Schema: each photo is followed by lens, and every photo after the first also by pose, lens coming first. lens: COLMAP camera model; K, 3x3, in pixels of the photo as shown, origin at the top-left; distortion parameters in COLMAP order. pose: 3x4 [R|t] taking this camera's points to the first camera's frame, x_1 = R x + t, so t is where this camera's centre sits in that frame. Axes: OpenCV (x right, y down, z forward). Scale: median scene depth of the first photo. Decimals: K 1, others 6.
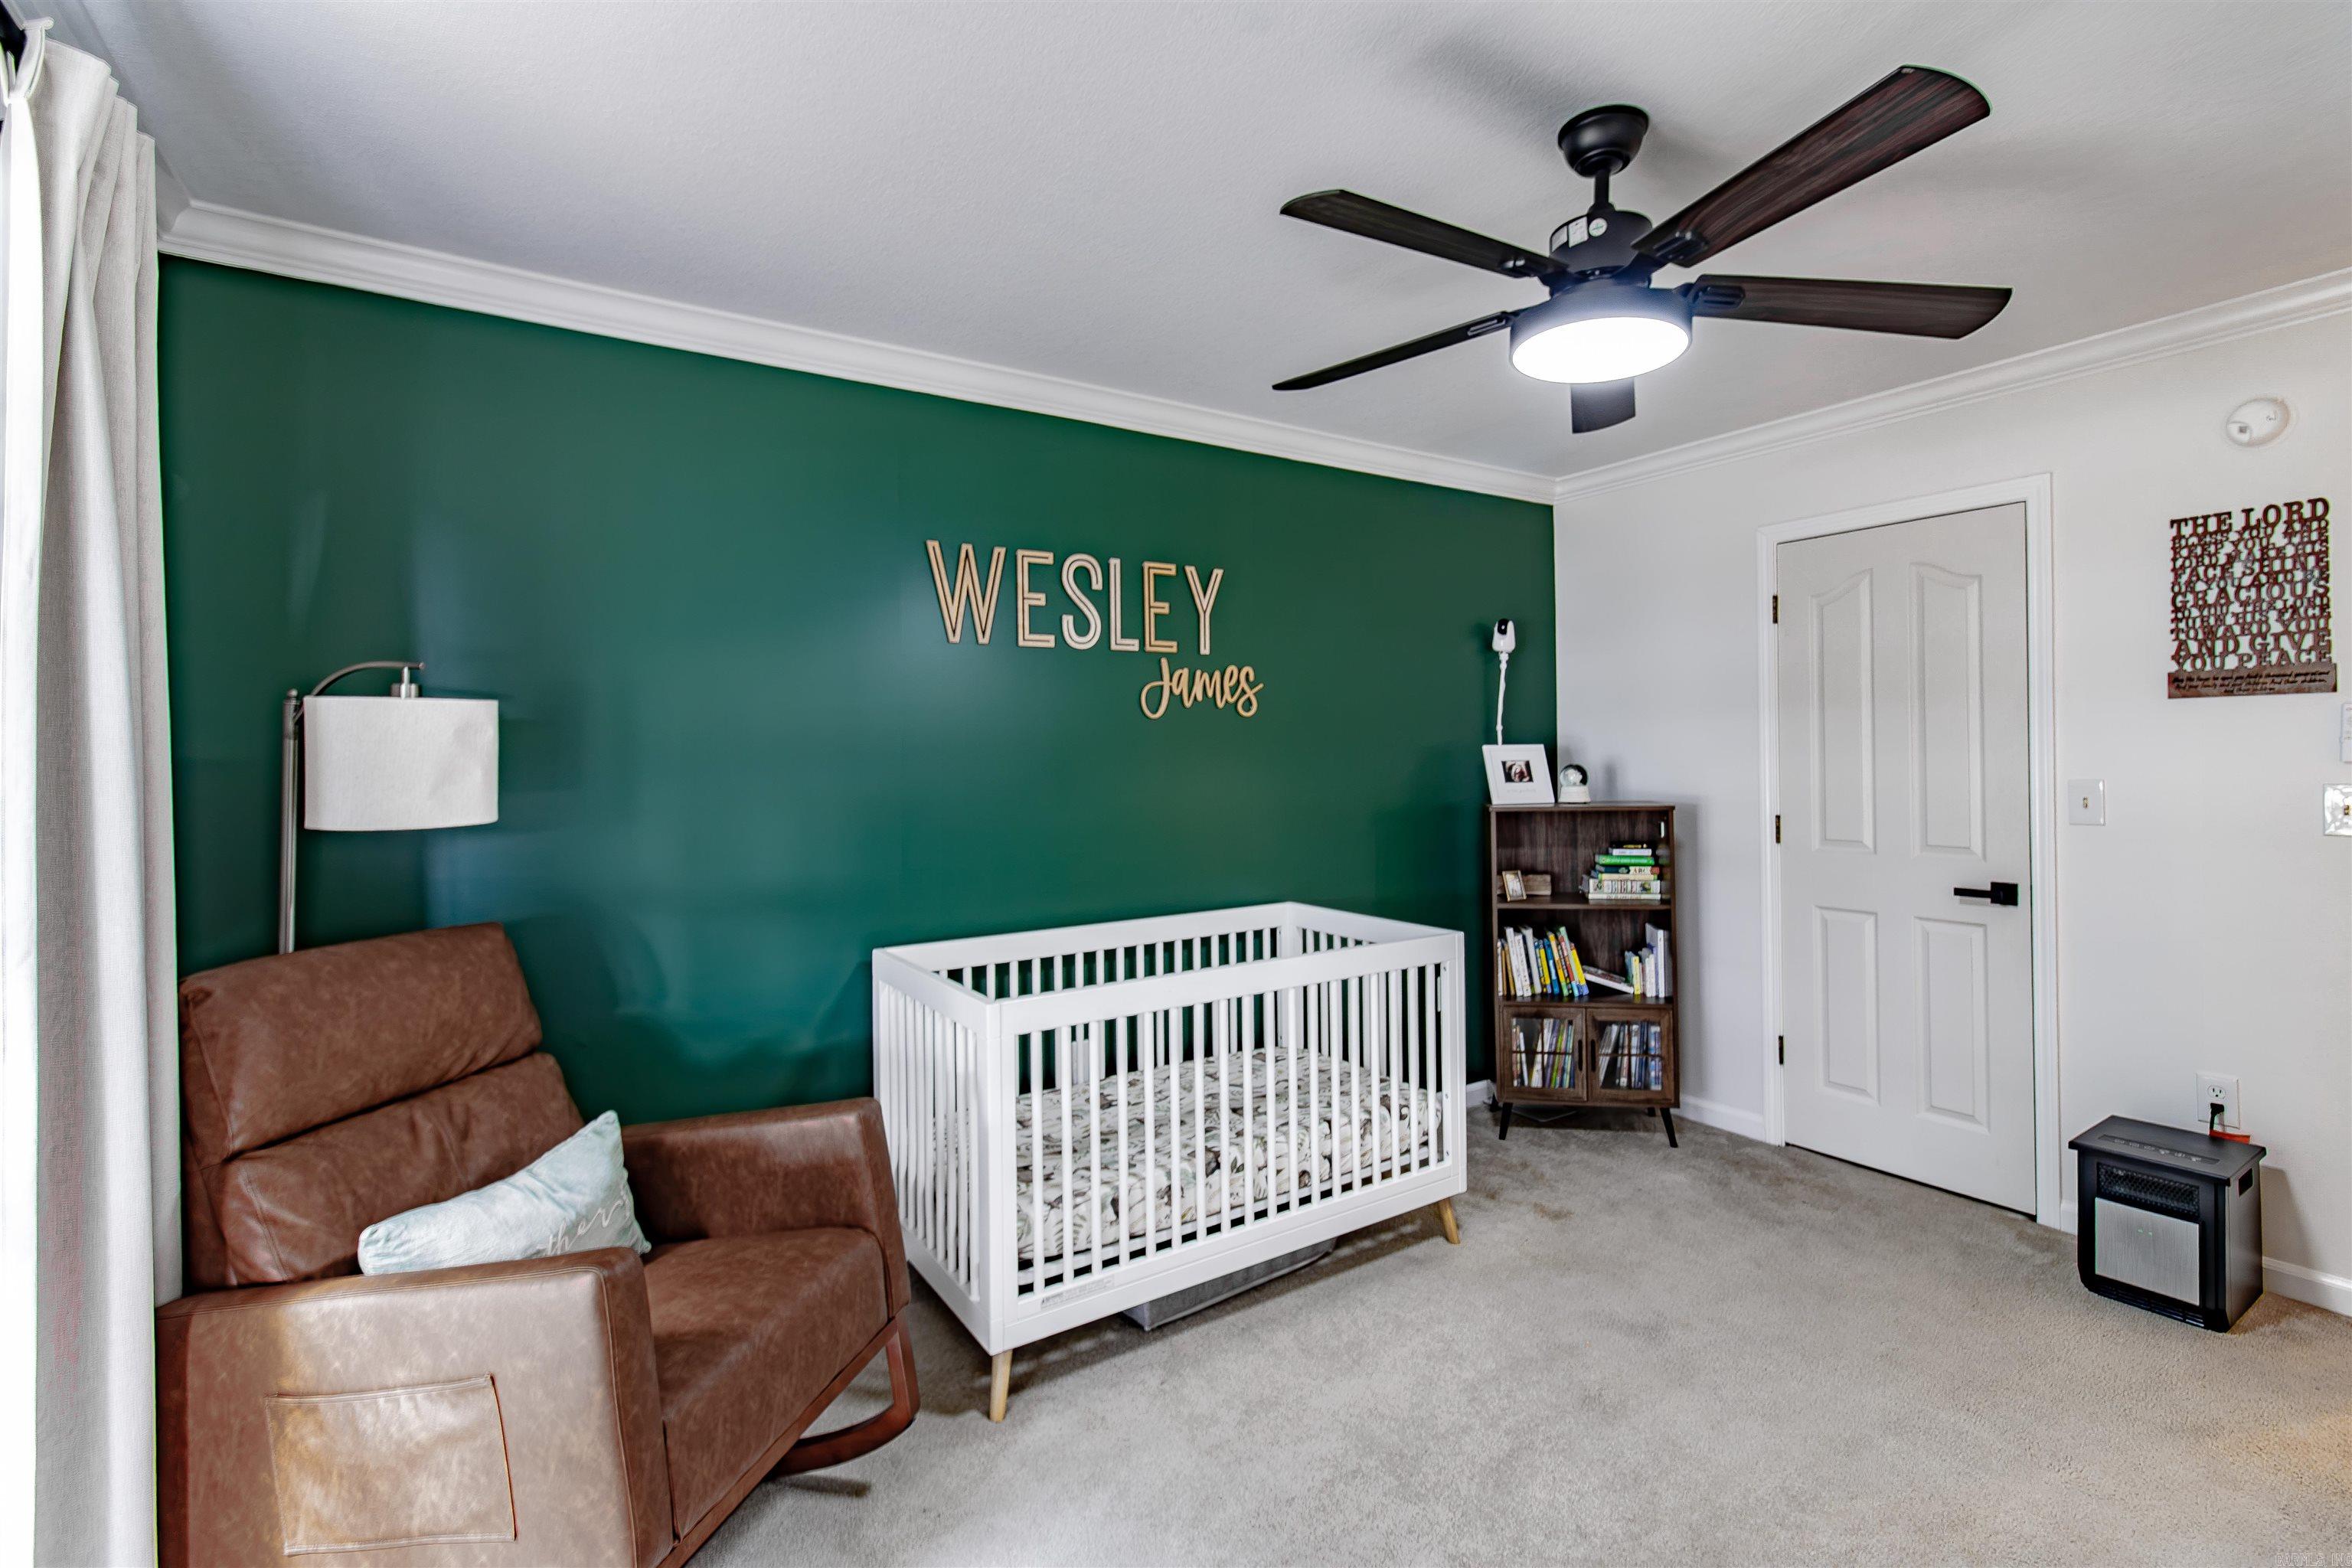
lens RADIAL K [[1075.8, 0, 1218.9], [0, 1075.8, 751.6], [0, 0, 1]] dist [0.004172, 0.000005]
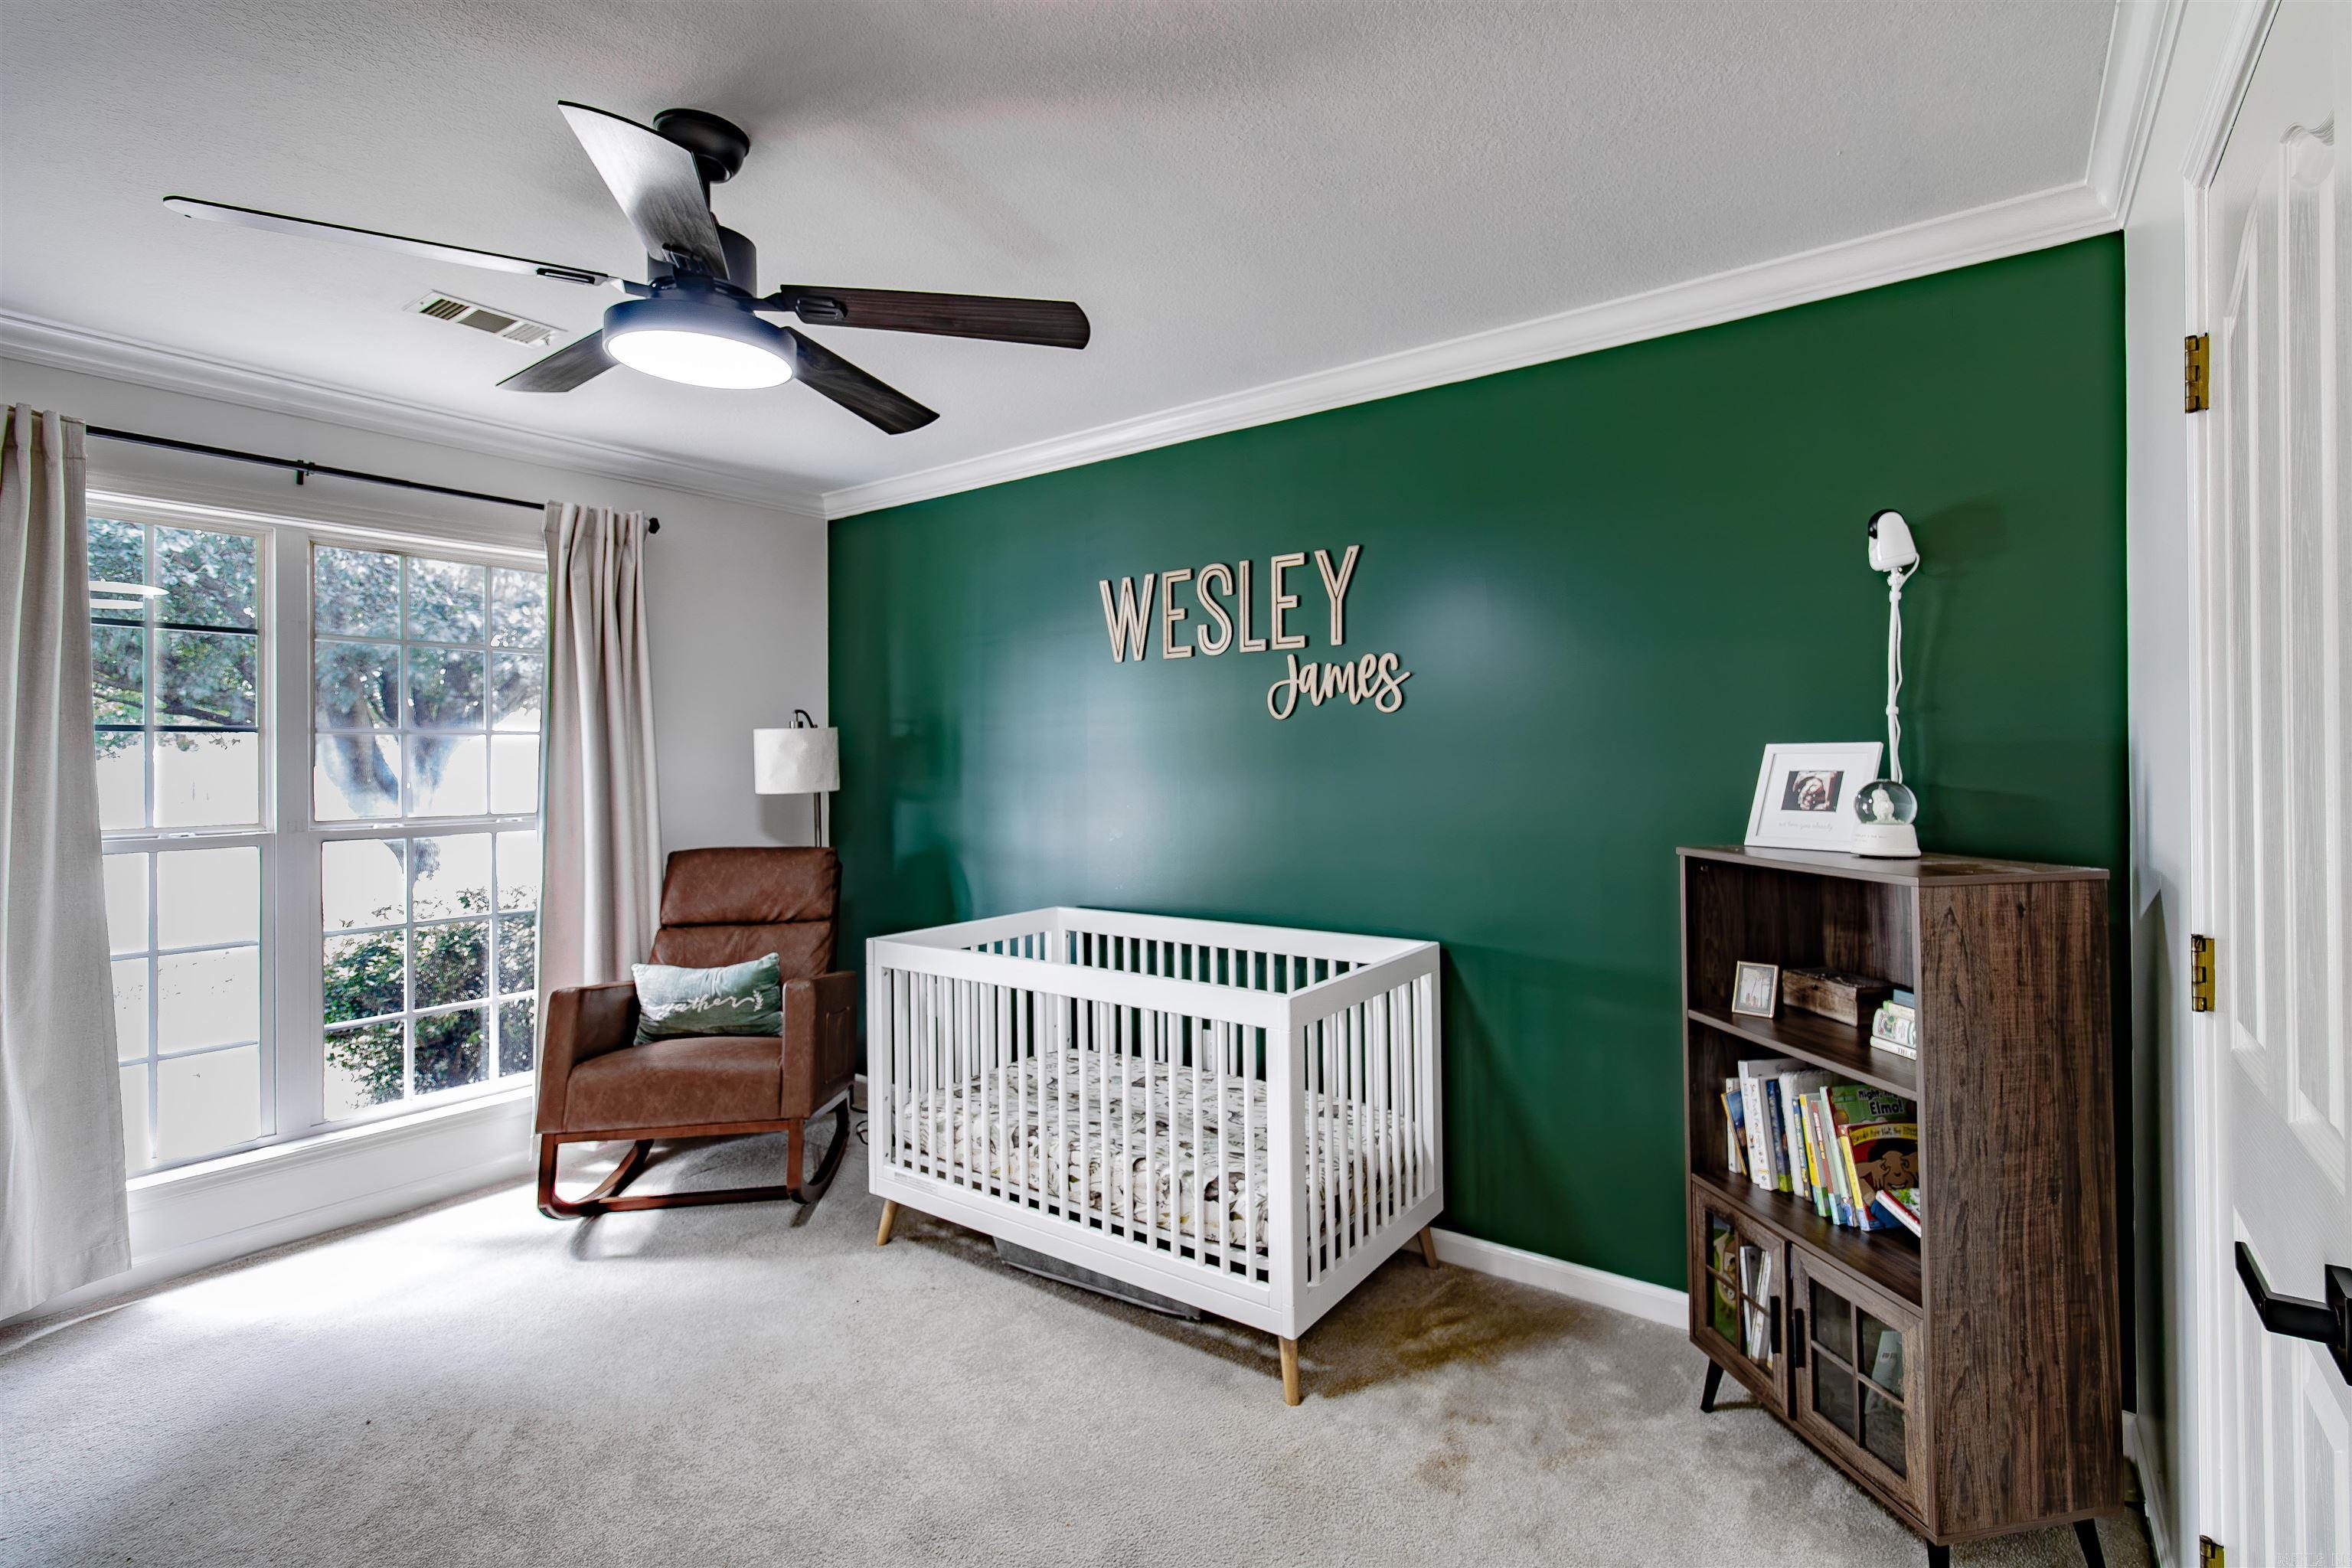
lens RADIAL K [[1075.8, 0, 1218.9], [0, 1075.8, 751.6], [0, 0, 1]] dist [0.004172, 0.000005]
pose [[0.355322, 0.002533, -0.934741, 0.813783], [0.004535, 0.999980, 0.004433, -0.006710], [0.934733, -0.005814, 0.355303, 0.610355]]
